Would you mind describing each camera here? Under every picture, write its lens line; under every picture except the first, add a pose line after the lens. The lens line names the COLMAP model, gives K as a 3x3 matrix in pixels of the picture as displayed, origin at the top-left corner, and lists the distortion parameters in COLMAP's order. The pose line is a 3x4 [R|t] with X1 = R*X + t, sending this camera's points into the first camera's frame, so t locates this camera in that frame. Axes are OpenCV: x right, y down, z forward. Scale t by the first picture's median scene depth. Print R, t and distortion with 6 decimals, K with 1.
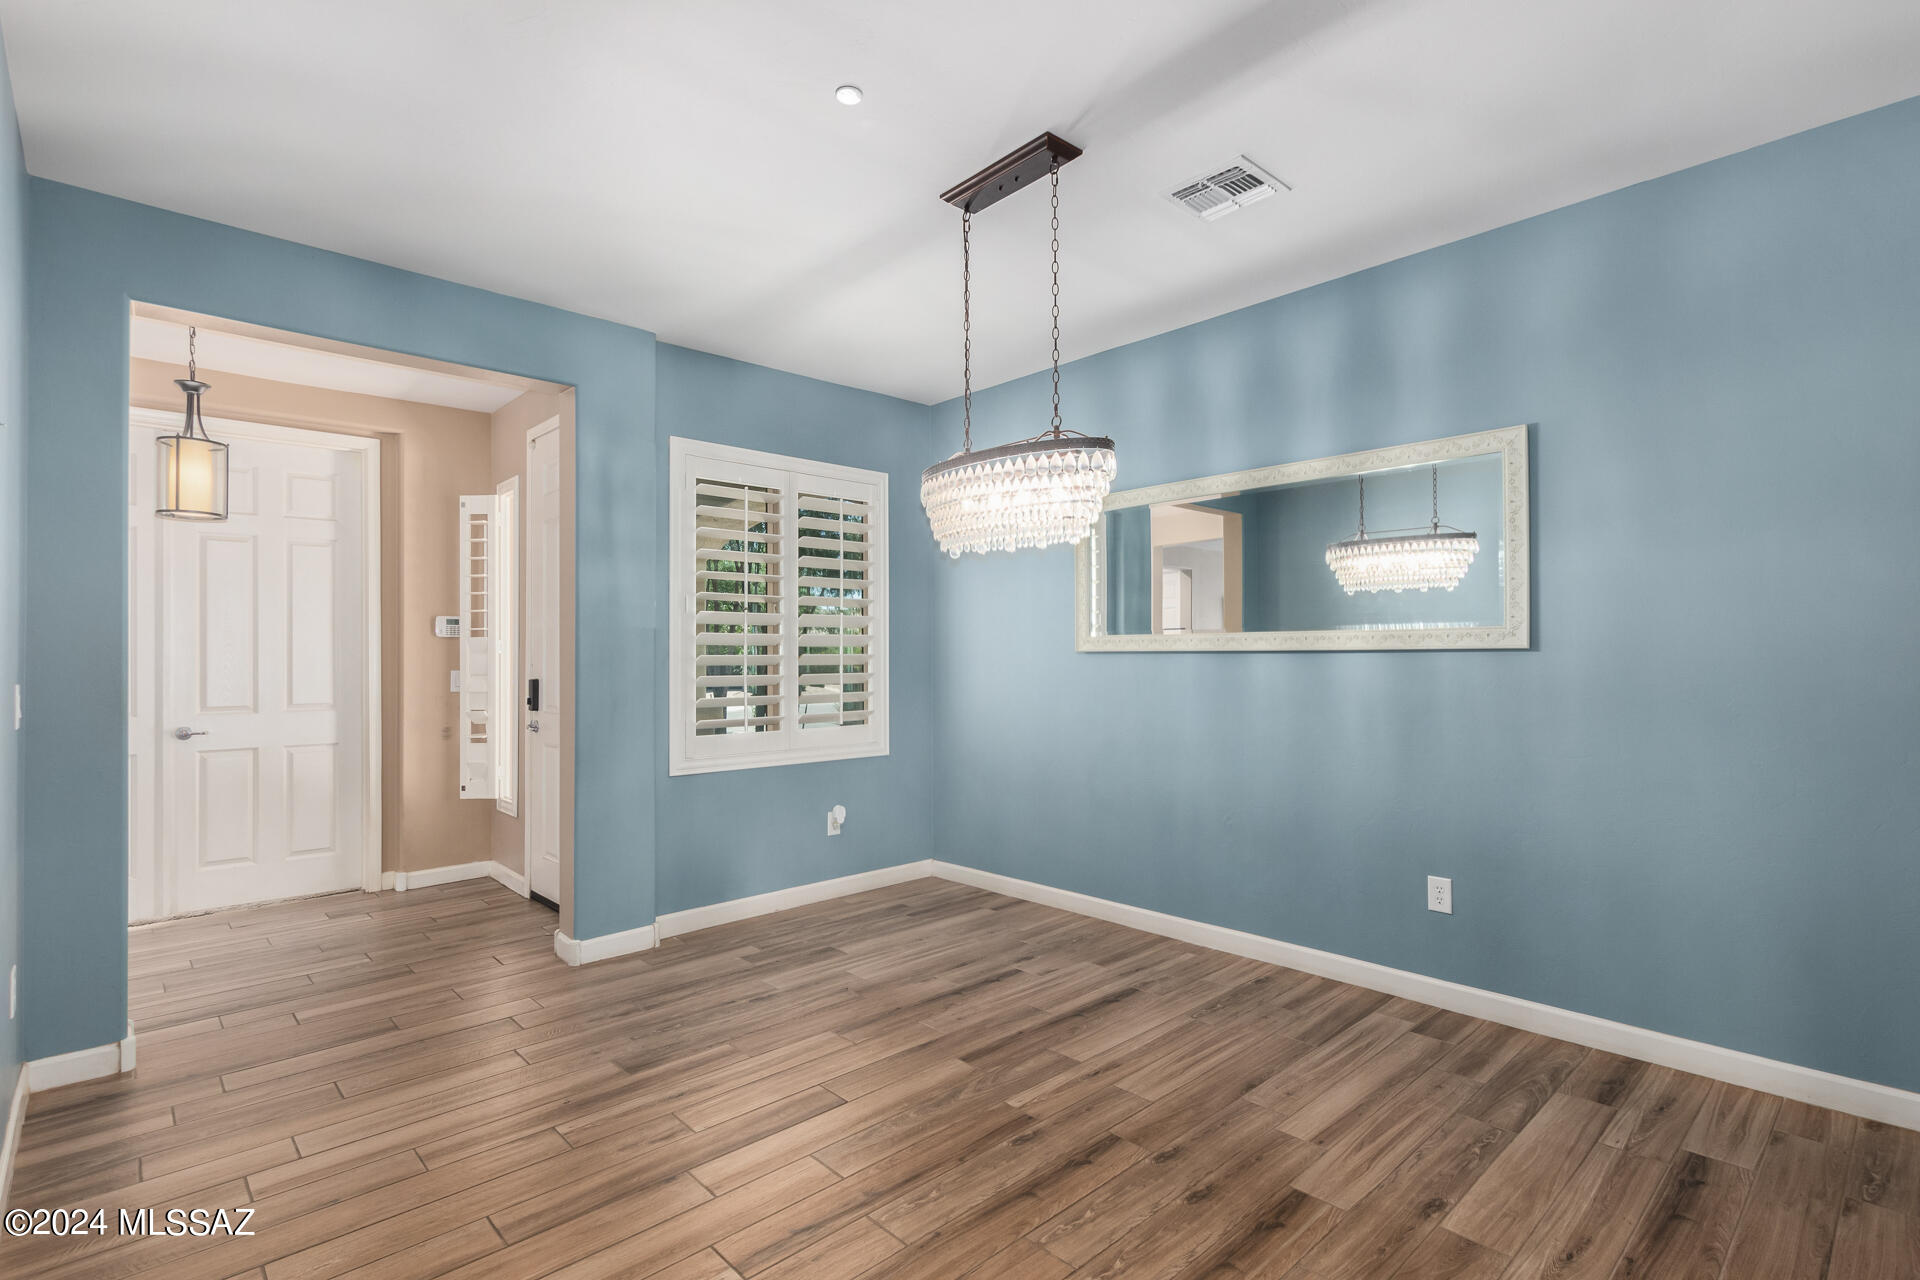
lens RADIAL K [[928.2, 0, 959.5], [0, 928.2, 647.1], [0, 0, 1]] dist [0.001329, -0.000002]
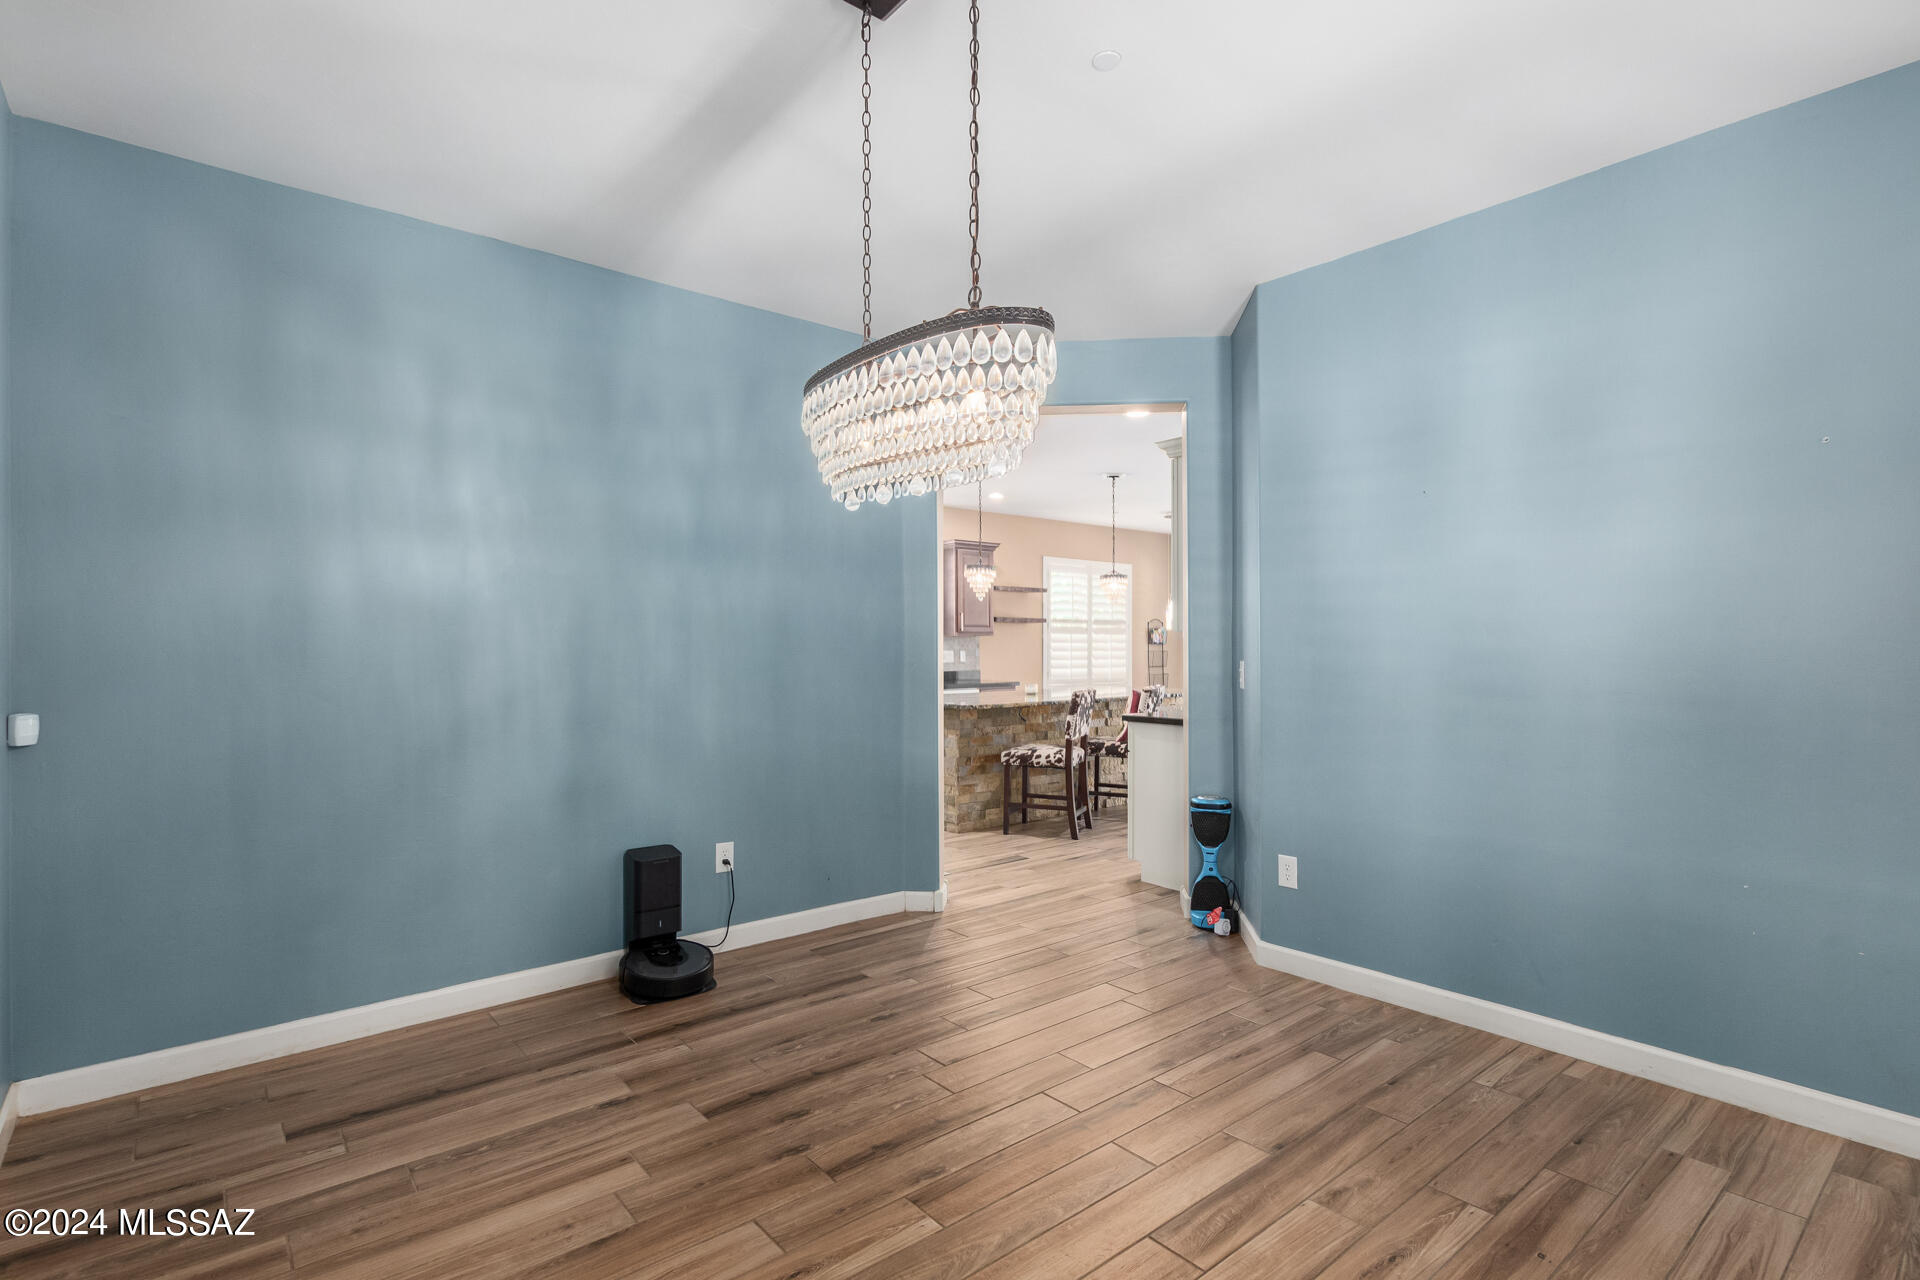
lens RADIAL K [[928.2, 0, 961.1], [0, 928.2, 645.2], [0, 0, 1]] dist [0.001329, -0.000002]
pose [[-0.998510, 0.011676, 0.053298, -0.015611], [0.010817, 0.999807, -0.016370, 0.022918], [-0.053479, -0.015769, -0.998444, 2.001584]]
